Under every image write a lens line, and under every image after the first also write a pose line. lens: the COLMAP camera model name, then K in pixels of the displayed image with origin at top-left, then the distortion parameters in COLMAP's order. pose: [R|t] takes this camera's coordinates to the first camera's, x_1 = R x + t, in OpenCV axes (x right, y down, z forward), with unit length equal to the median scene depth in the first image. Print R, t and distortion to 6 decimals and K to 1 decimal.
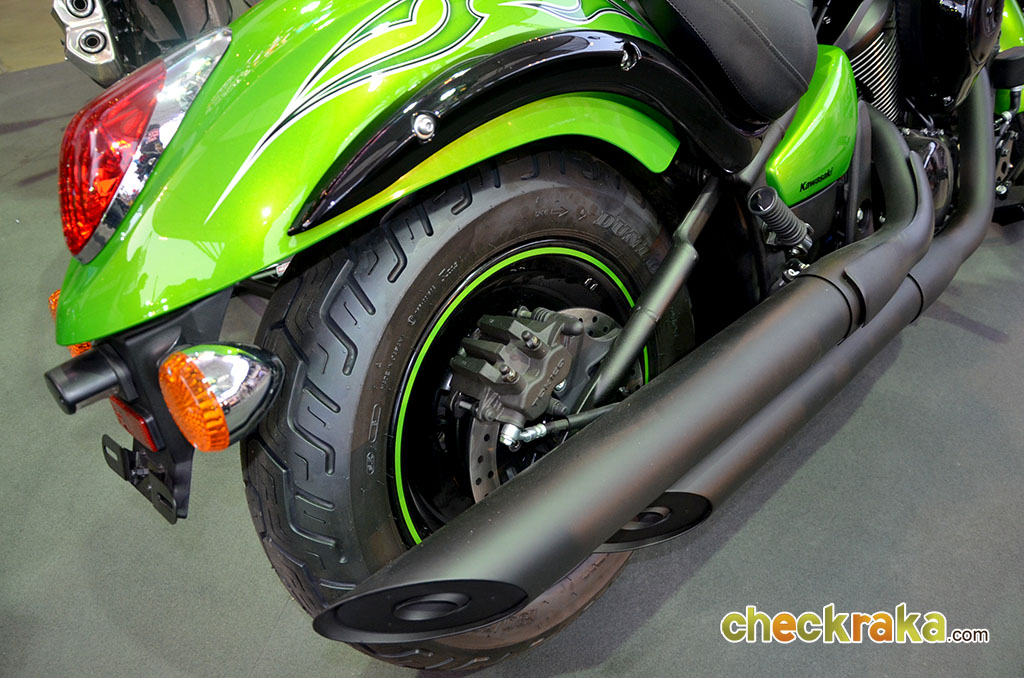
lens RADIAL K [[800.0, 0, 511.8], [0, 800.0, 351.6], [0, 0, 1]] dist [-0.157097, 0.120700]
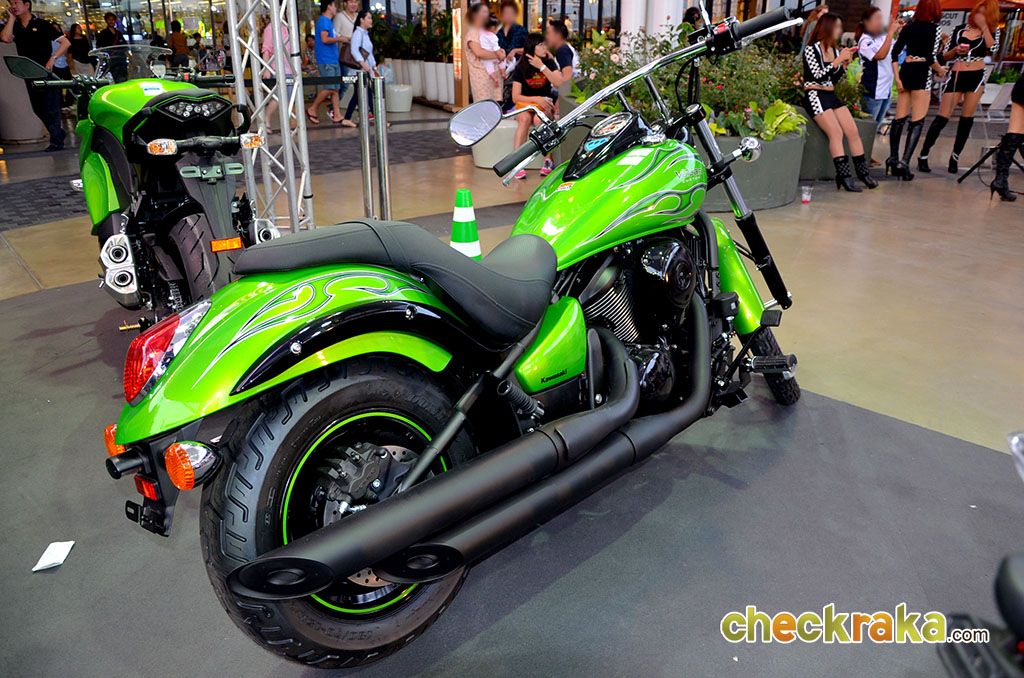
lens RADIAL K [[800.0, 0, 511.8], [0, 800.0, 351.6], [0, 0, 1]] dist [-0.157097, 0.120700]
pose [[0.999695, 0.009649, 0.022730, 0.343168], [-0.003539, 0.966974, -0.254850, 0.219032], [-0.024438, 0.254692, 0.966713, -0.884908]]
